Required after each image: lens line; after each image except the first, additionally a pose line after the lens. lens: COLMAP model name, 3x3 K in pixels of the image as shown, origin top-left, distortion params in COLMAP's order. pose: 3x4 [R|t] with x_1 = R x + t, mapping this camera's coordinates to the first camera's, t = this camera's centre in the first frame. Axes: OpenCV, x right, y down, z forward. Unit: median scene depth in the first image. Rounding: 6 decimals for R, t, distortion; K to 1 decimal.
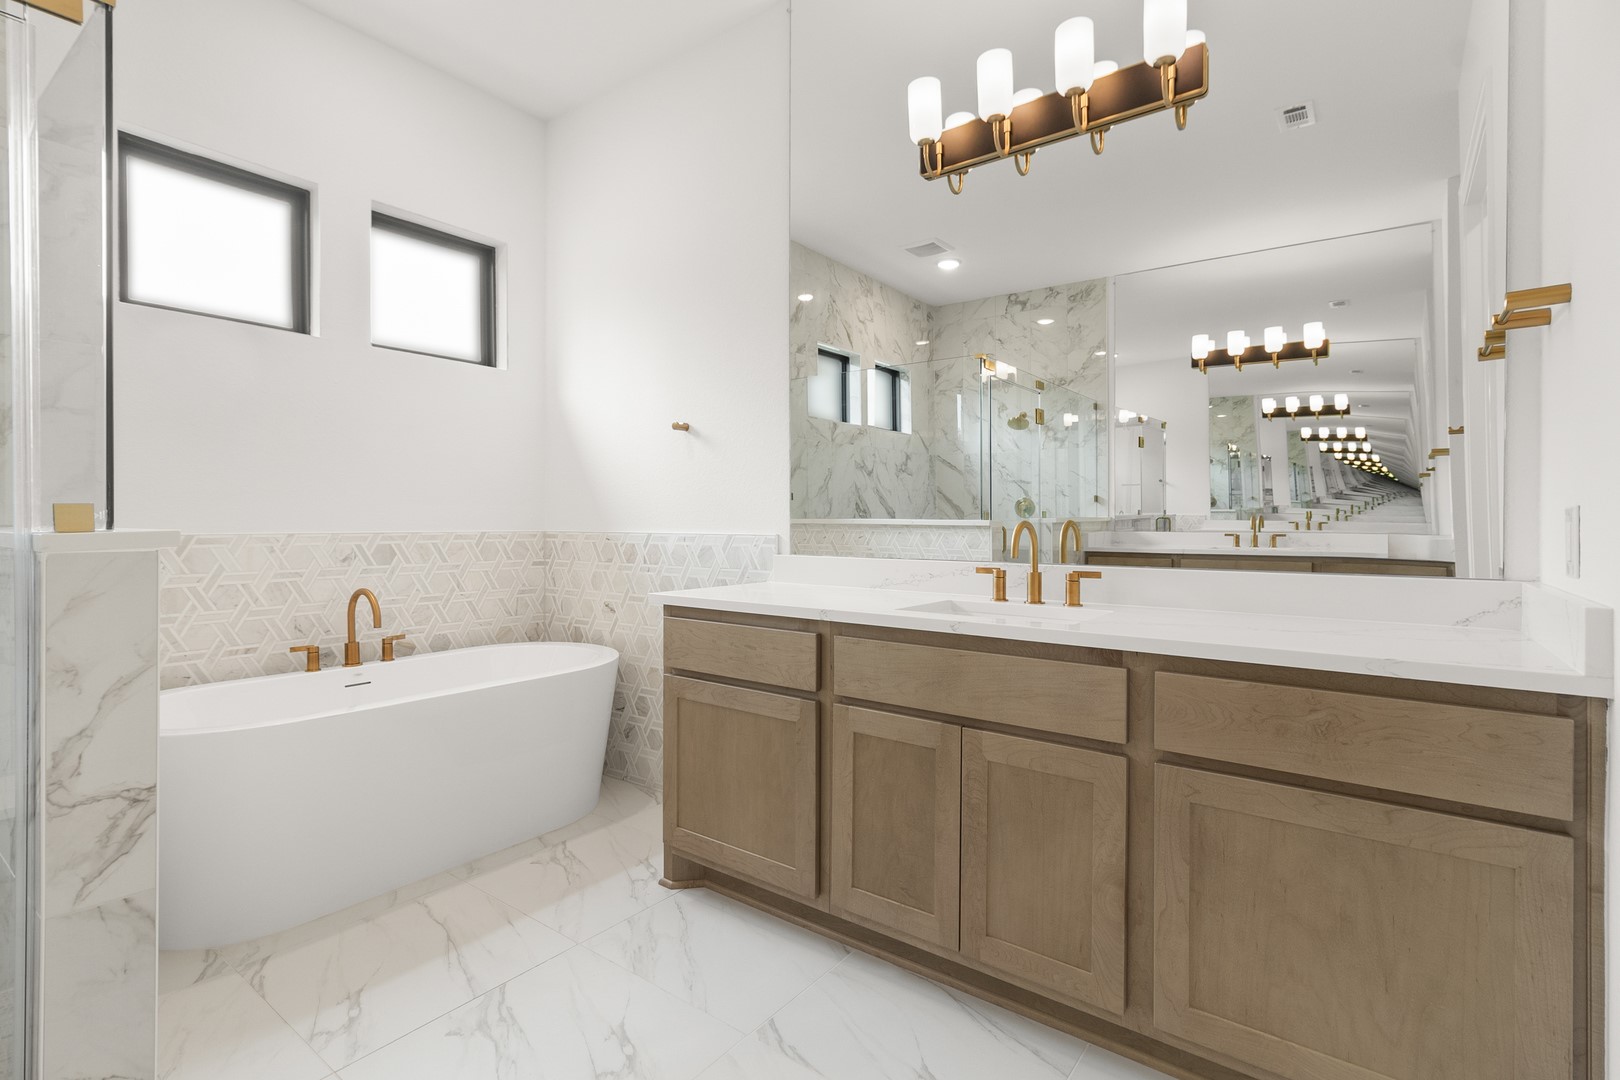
lens RADIAL K [[760.3, 0, 801.2], [0, 760.3, 524.5], [0, 0, 1]] dist [0.002229, 0.000246]
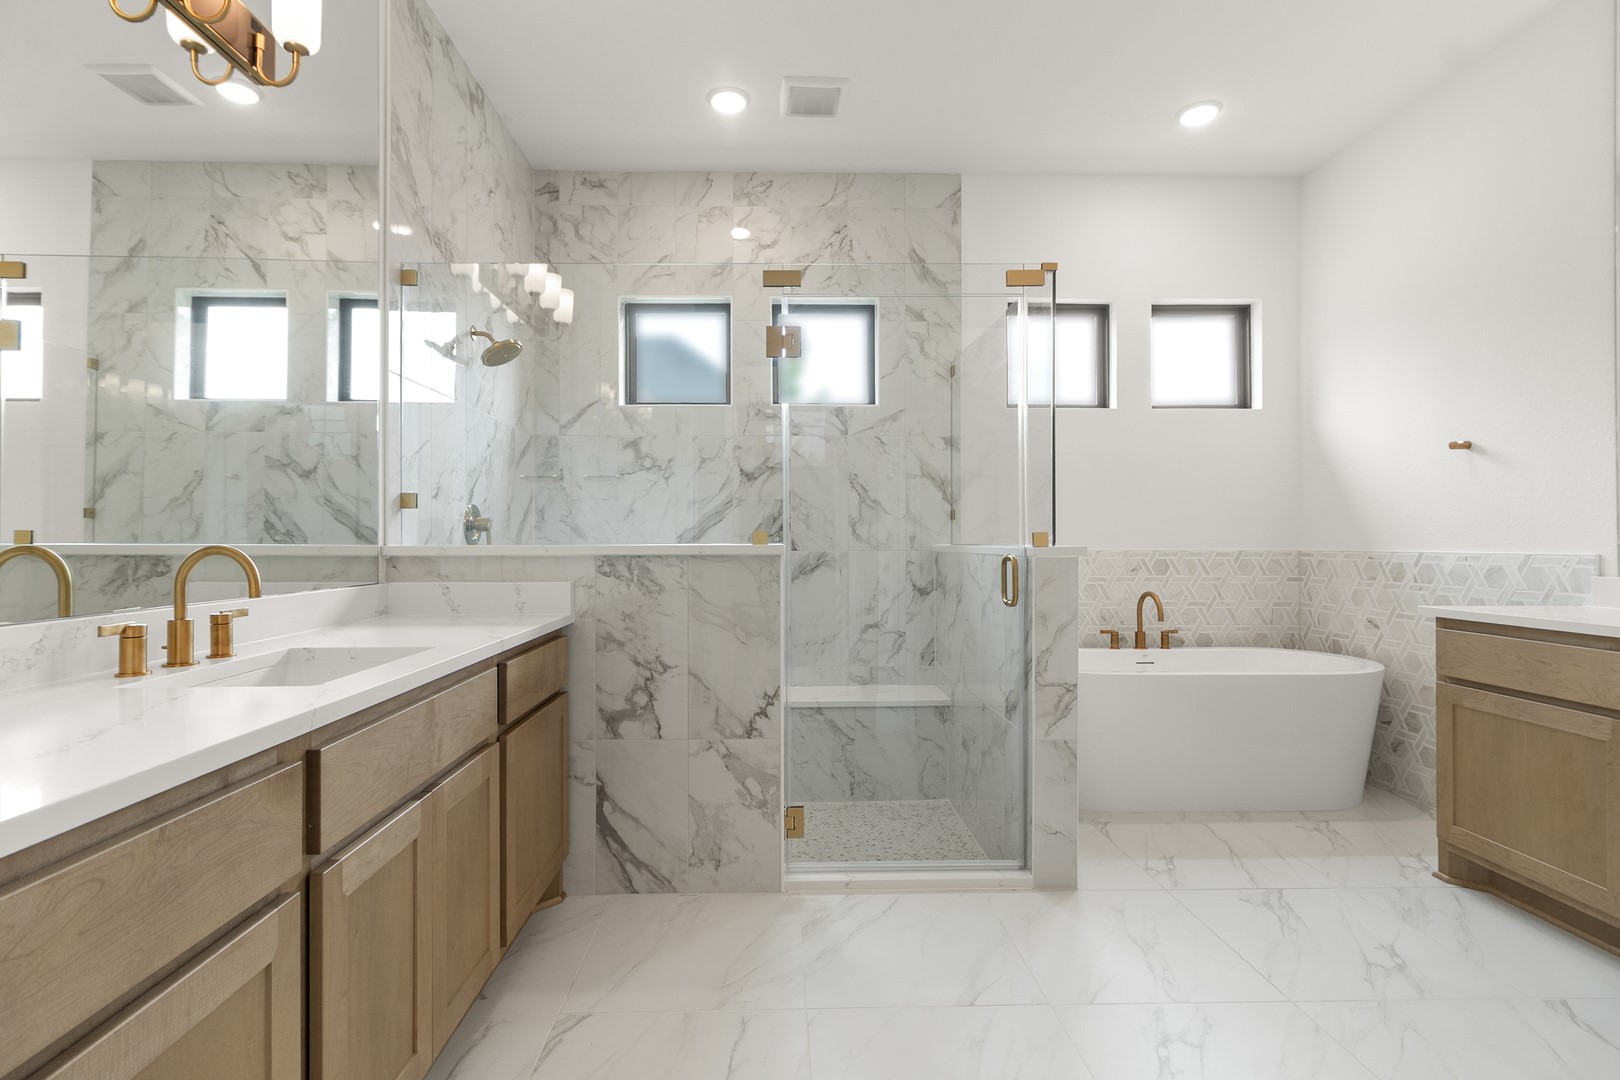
lens RADIAL K [[740.5, 0, 810.0], [0, 740.5, 540.0], [0, 0, 1]] dist [0.005612, -0.000429]
pose [[0.629314, -0.004879, -0.777136, 0.066708], [-0.000952, 0.999975, -0.007049, 0.002885], [0.777150, 0.005176, 0.629294, -0.295643]]
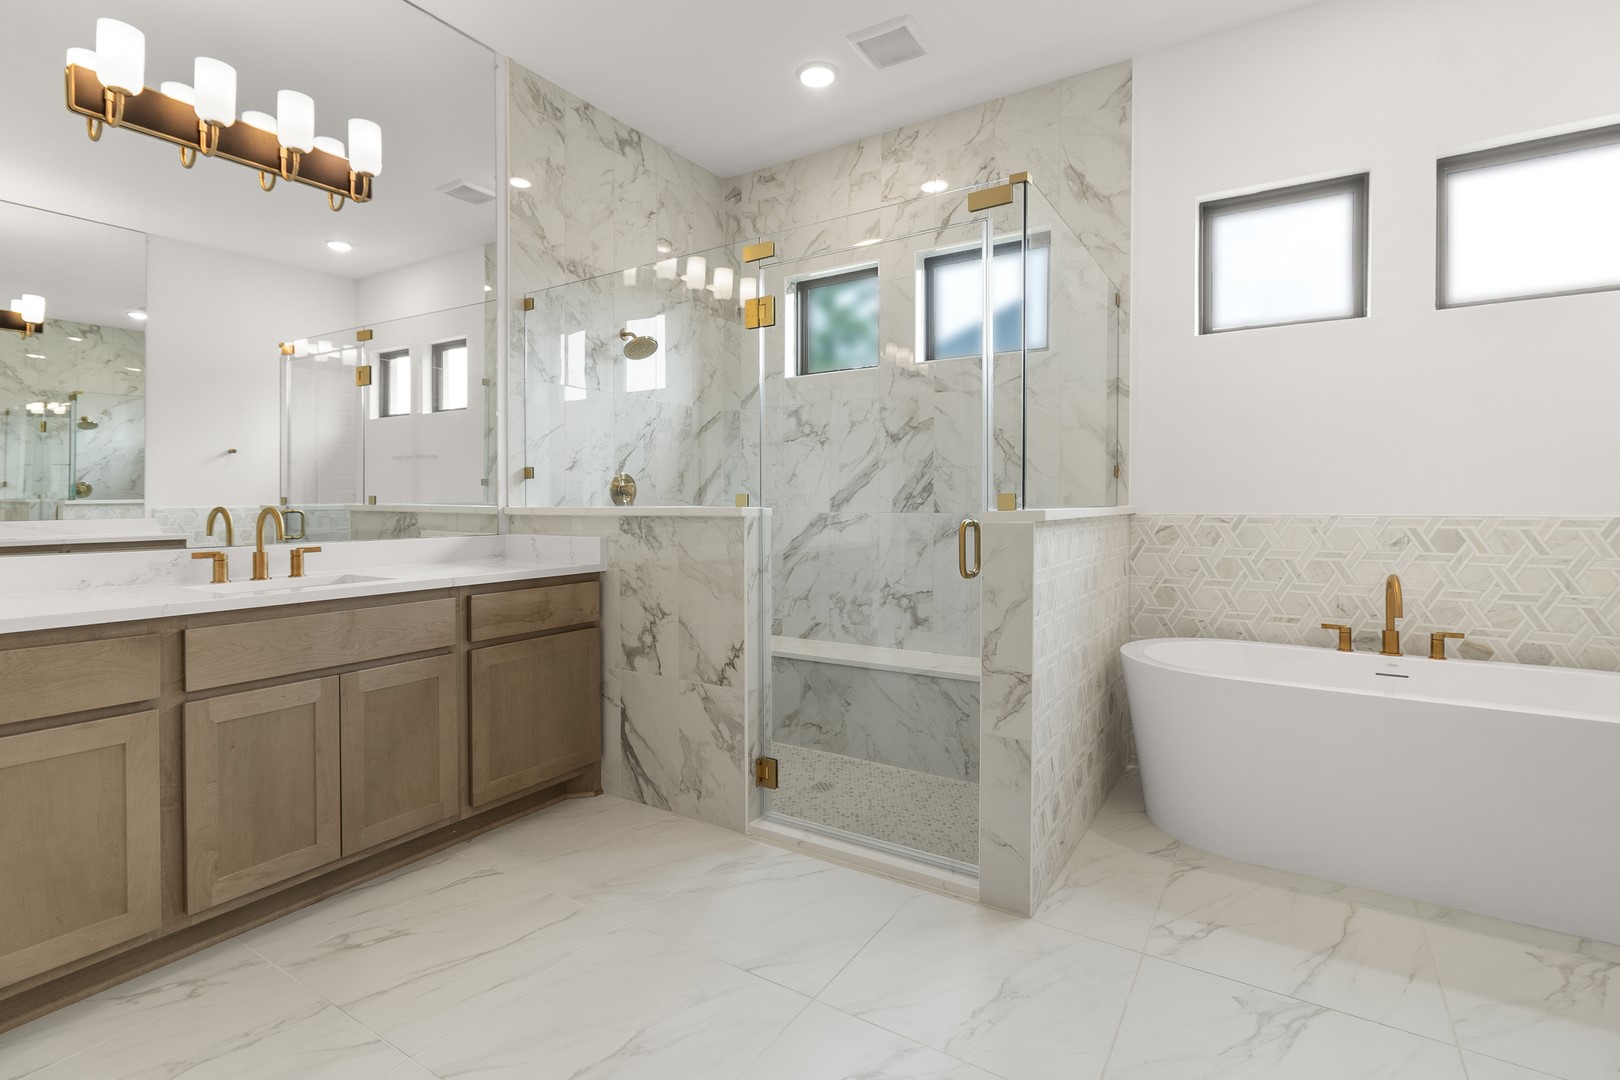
lens RADIAL K [[747.0, 0, 799.9], [0, 747.0, 510.9], [0, 0, 1]] dist [0.005543, 0.000335]
pose [[0.093995, 0.009429, -0.995528, 0.286576], [-0.002712, 0.999954, 0.009215, -0.001523], [0.995569, 0.001834, 0.094016, 0.181173]]
